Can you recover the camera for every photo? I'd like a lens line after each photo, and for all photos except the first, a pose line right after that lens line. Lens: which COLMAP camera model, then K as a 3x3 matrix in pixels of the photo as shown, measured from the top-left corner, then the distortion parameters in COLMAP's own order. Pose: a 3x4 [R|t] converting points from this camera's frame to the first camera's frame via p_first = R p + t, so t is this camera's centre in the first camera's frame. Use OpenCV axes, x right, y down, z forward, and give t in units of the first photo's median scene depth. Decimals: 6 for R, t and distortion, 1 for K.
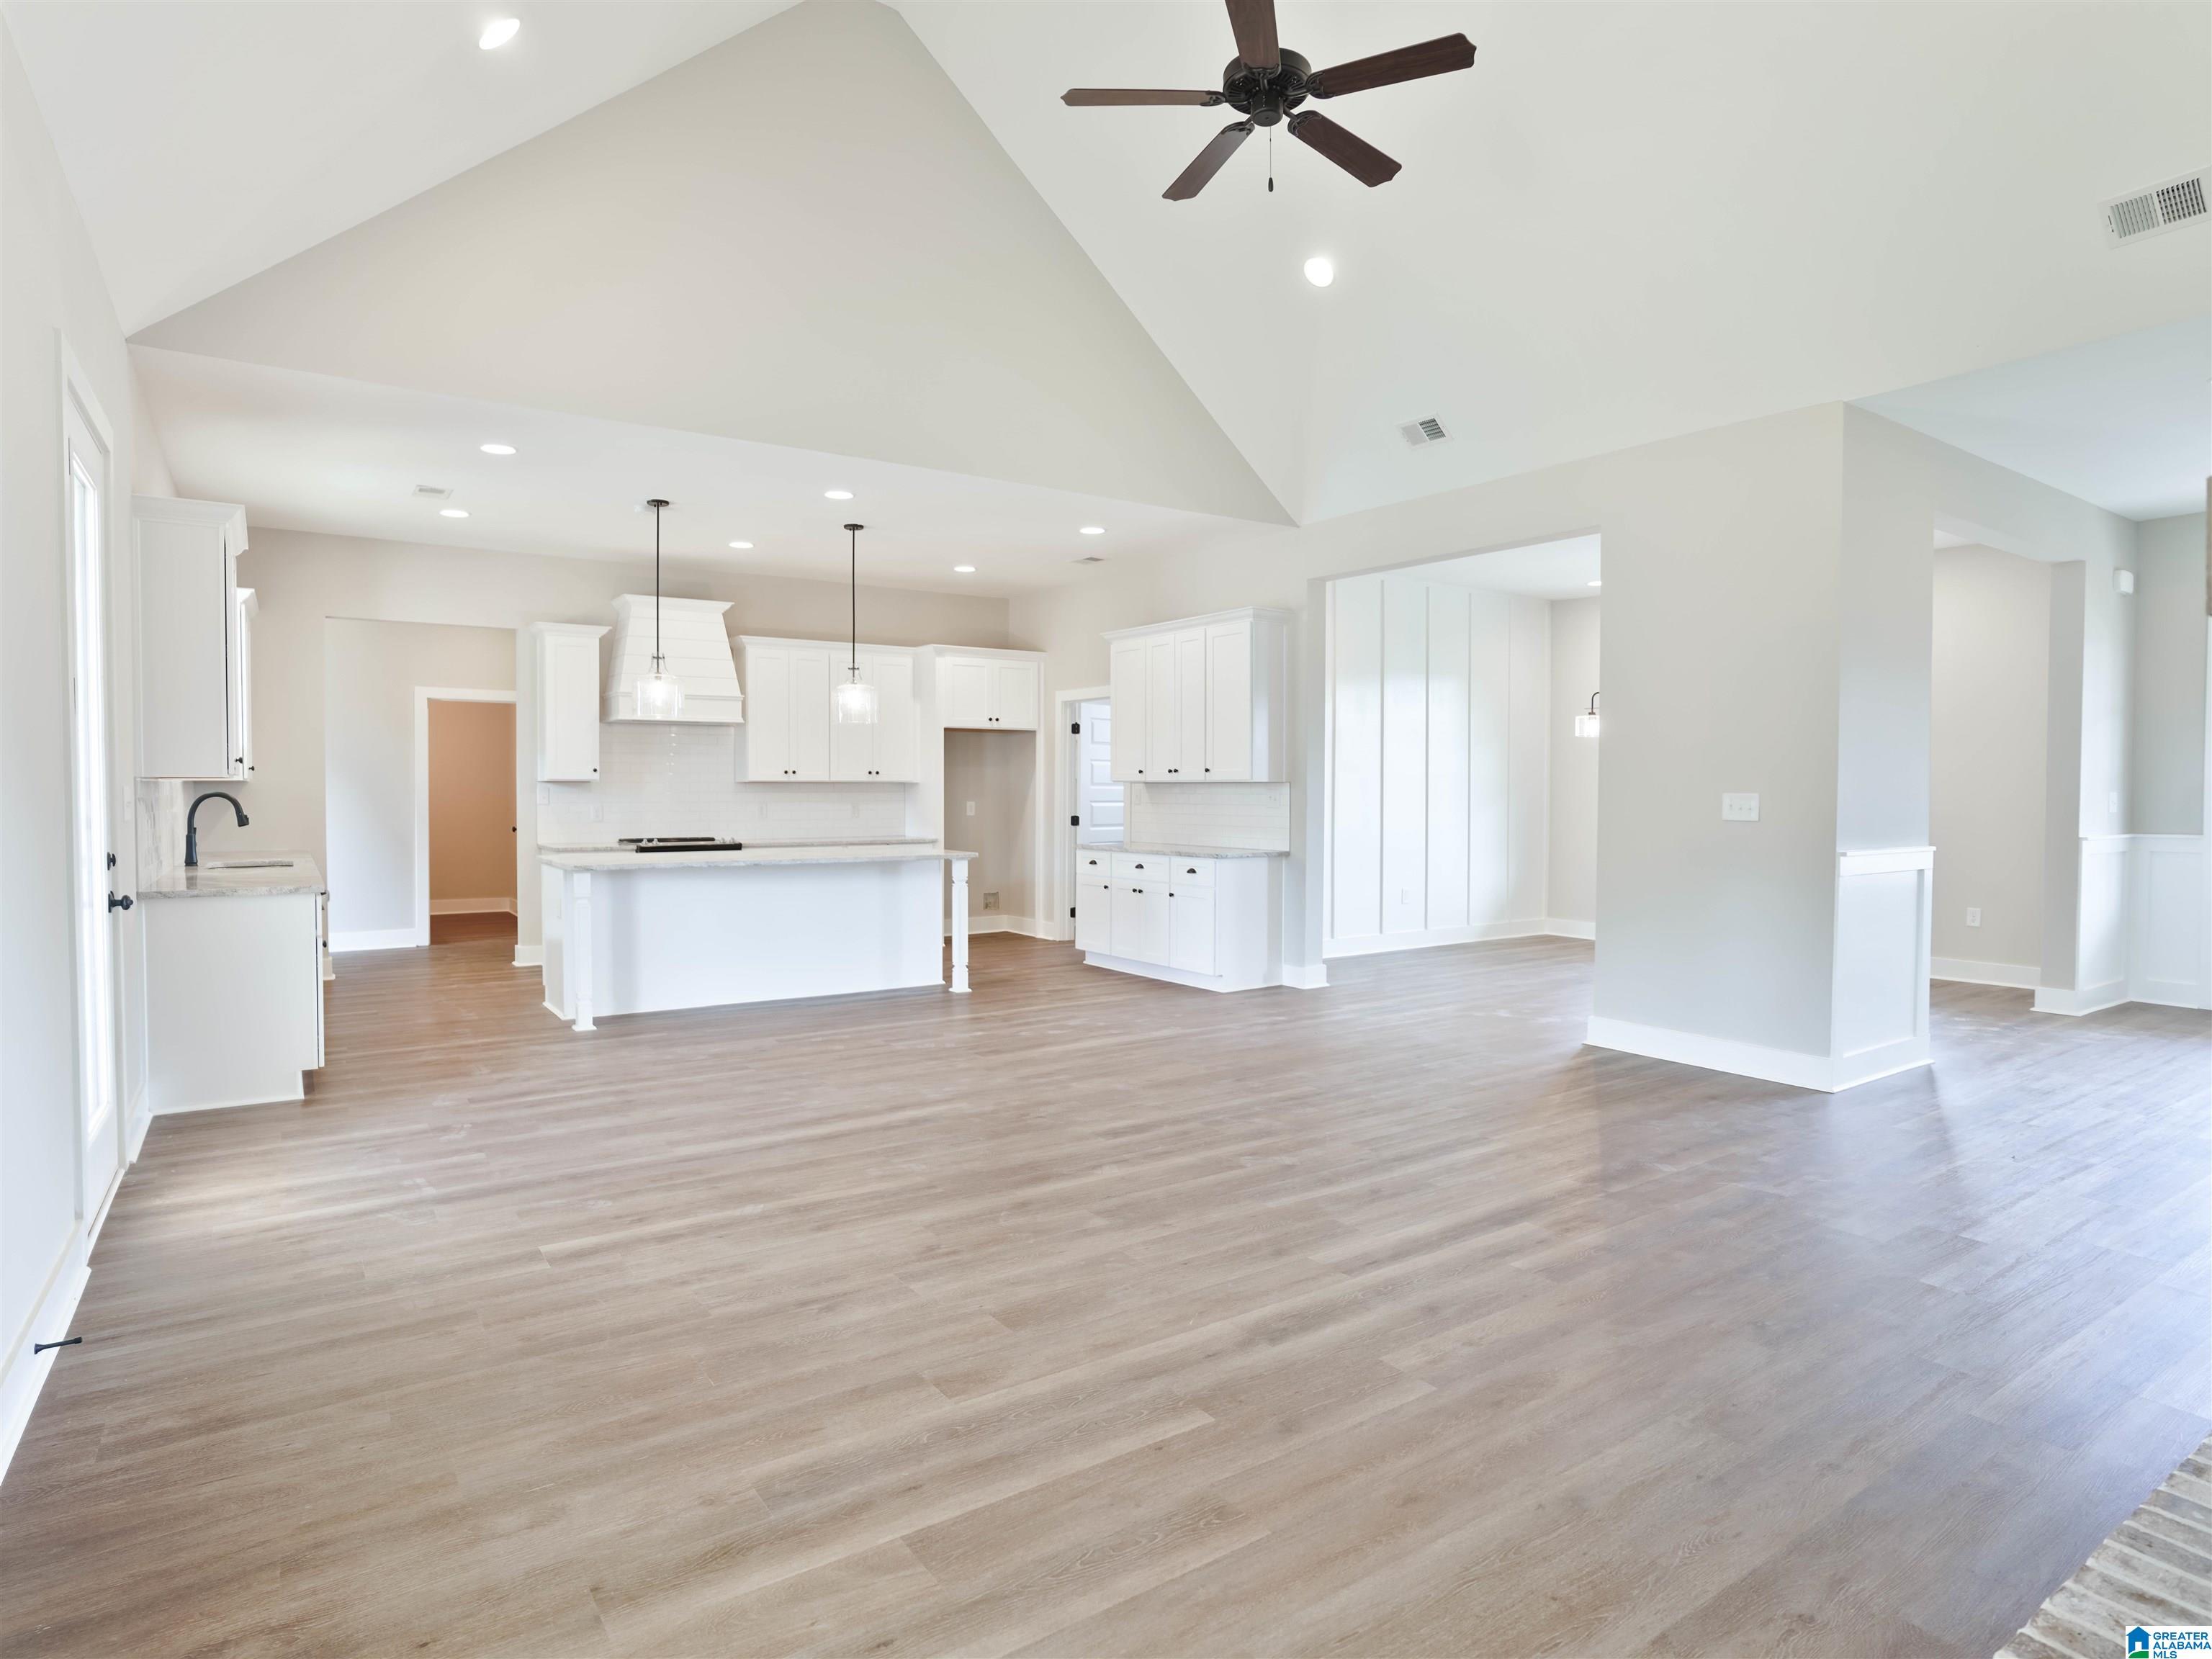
lens RADIAL K [[1237.4, 0, 1095.6], [0, 1237.4, 829.7], [0, 0, 1]] dist [-0.094863, 0.070535]
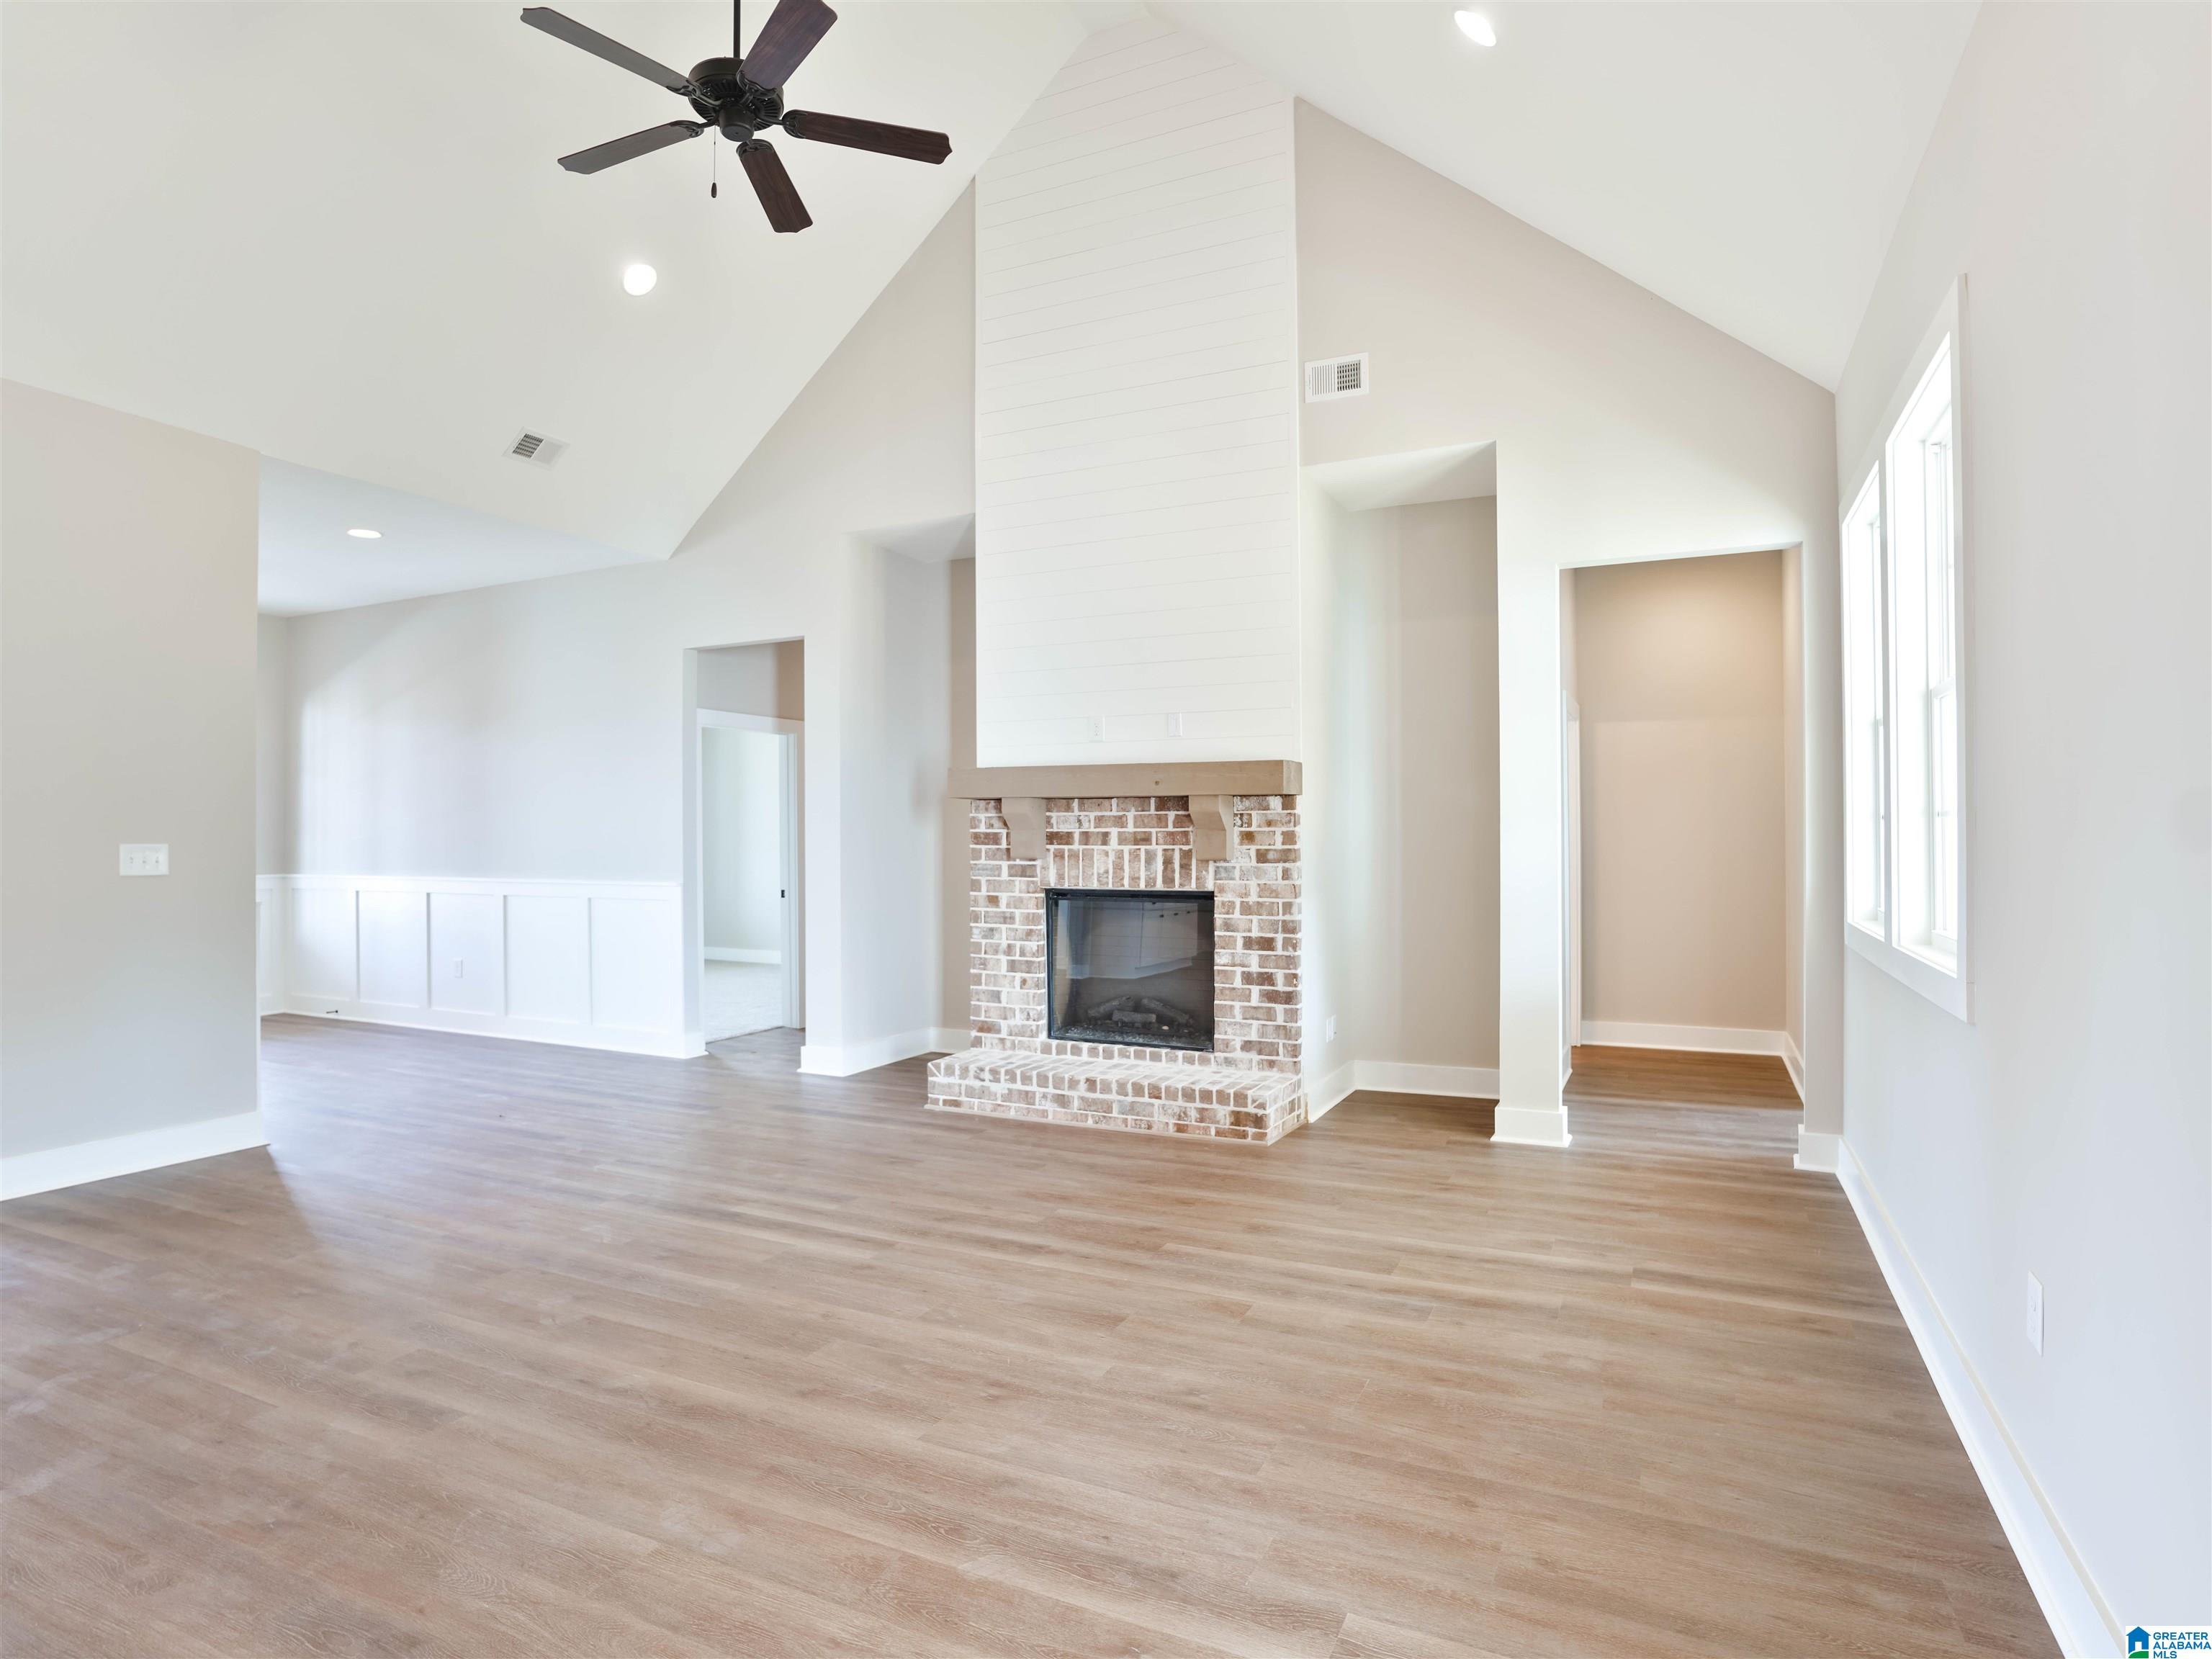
lens RADIAL K [[1237.4, 0, 1095.6], [0, 1237.4, 829.7], [0, 0, 1]] dist [-0.094863, 0.070535]
pose [[-0.503909, 0.004123, 0.863747, -0.949204], [0.032847, 0.999357, 0.014393, -0.052439], [-0.863132, 0.035625, -0.503720, 1.453901]]
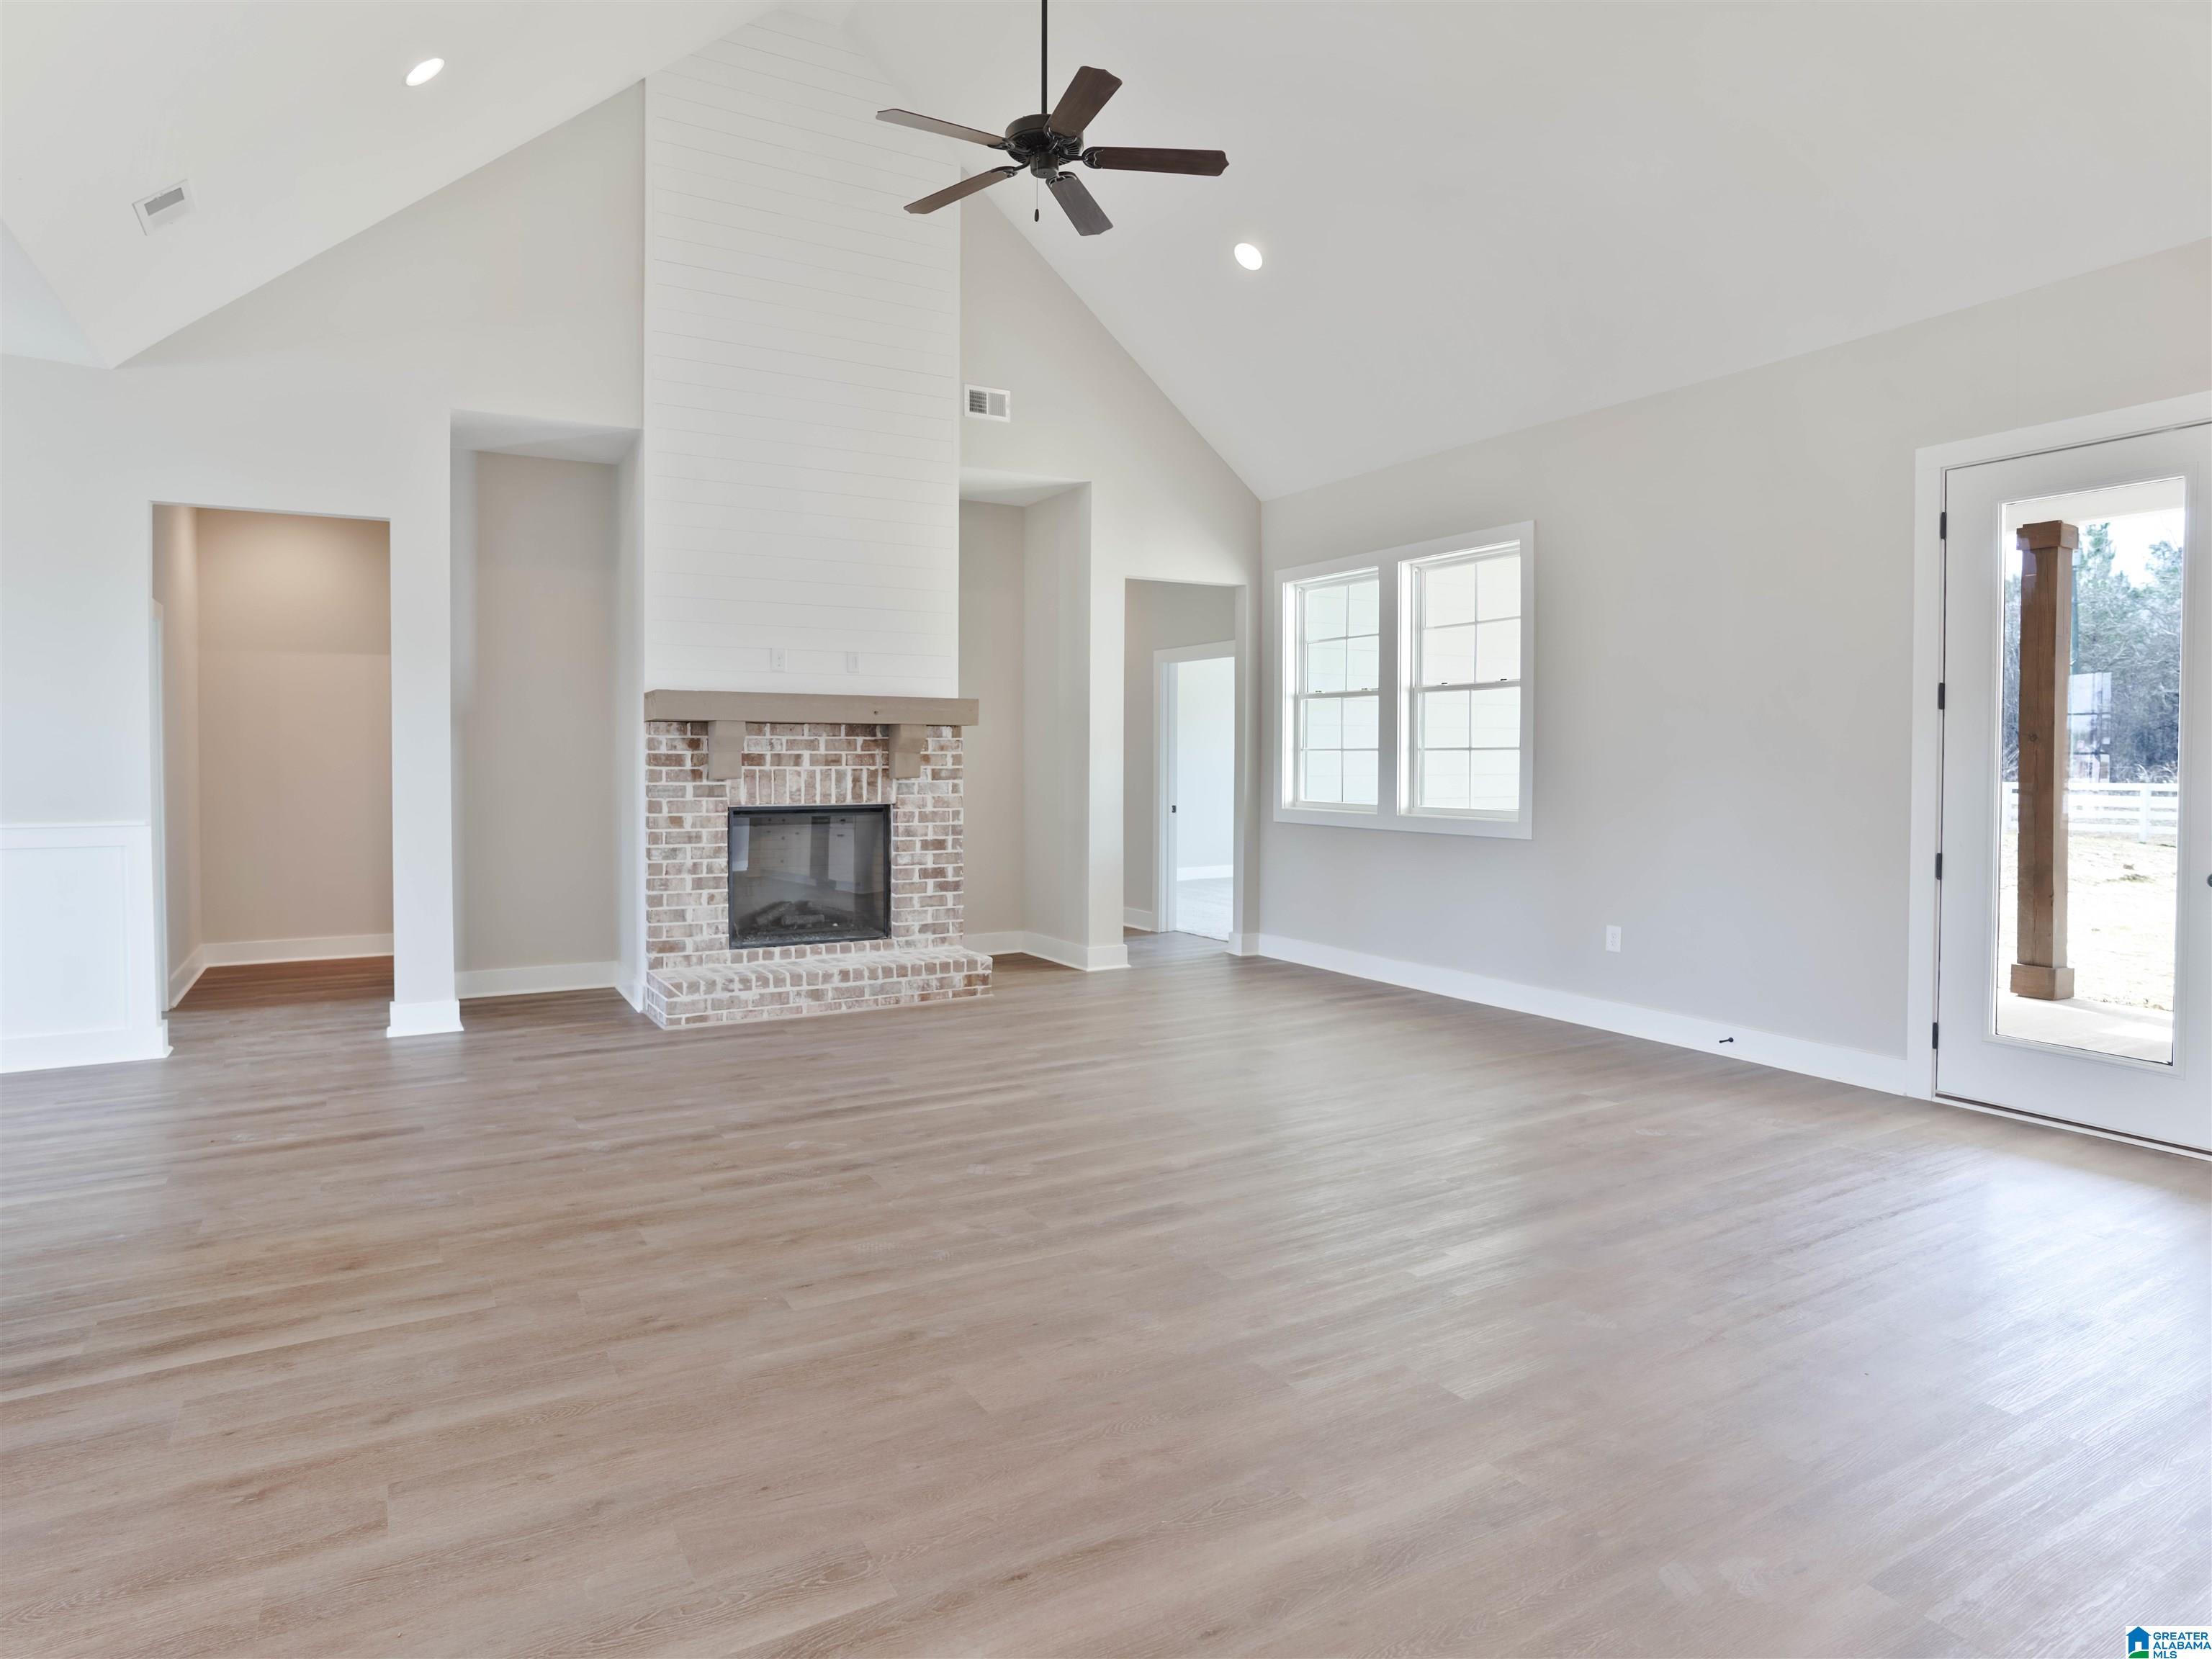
lens RADIAL K [[1237.4, 0, 1095.6], [0, 1237.4, 829.7], [0, 0, 1]] dist [-0.094863, 0.070535]
pose [[-0.997846, -0.006543, 0.065274, 0.018672], [-0.000528, 0.995782, 0.091754, -0.084495], [-0.065599, 0.091522, -0.993640, 2.515382]]
